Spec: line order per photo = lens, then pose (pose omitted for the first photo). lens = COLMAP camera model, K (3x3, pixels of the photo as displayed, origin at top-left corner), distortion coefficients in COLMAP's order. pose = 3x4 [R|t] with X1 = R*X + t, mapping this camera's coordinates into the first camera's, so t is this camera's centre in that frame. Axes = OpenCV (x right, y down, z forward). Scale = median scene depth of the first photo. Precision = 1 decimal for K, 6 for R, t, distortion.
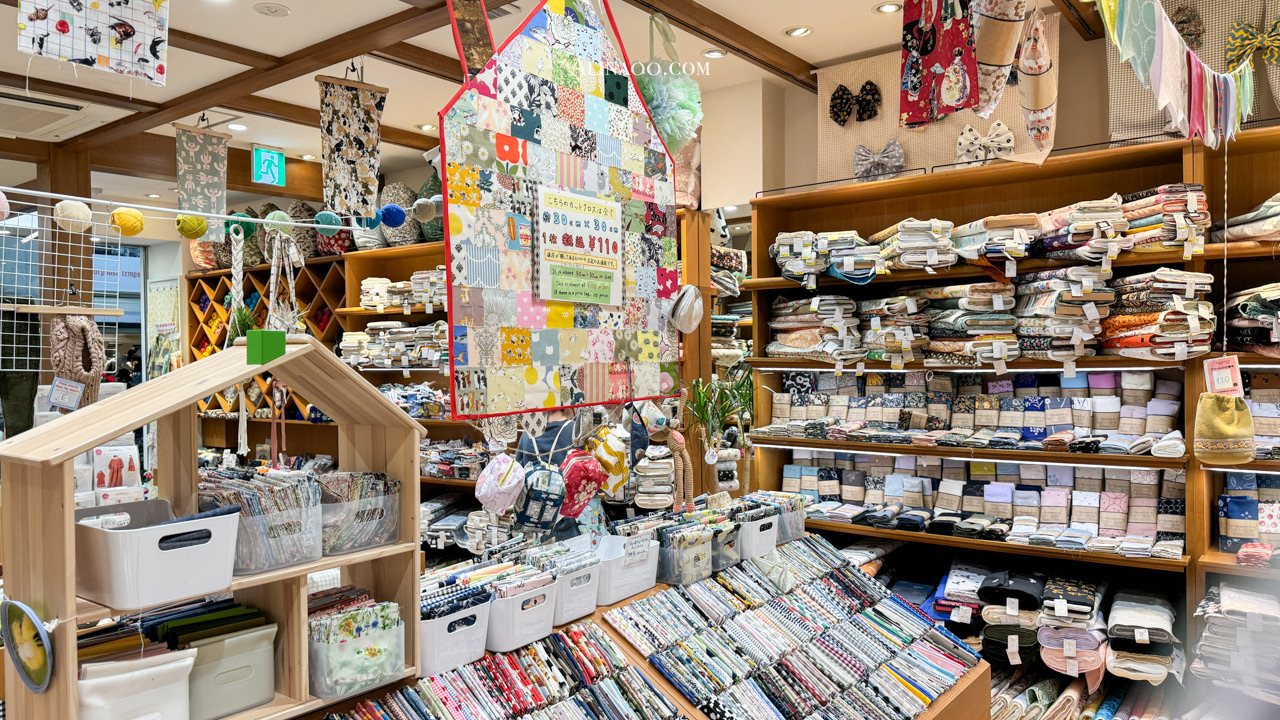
lens RADIAL K [[905.1, 0, 641.2], [0, 905.1, 370.5], [0, 0, 1]] dist [0.020550, -0.029966]
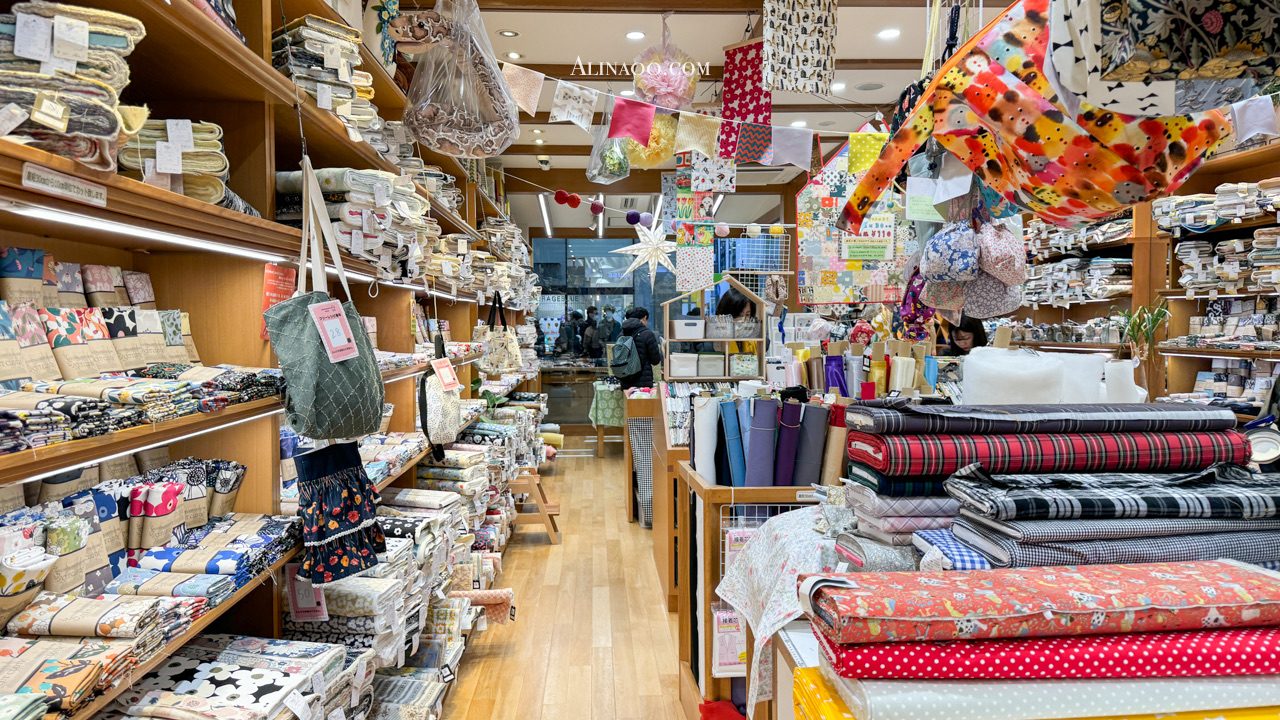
lens RADIAL K [[905.1, 0, 637.0], [0, 905.1, 360.0], [0, 0, 1]] dist [0.020550, -0.029966]
pose [[0.633966, 0.040352, -0.772307, 0.833724], [-0.016699, 0.999119, 0.038494, 0.064570], [0.773180, -0.011507, 0.634082, -0.590834]]
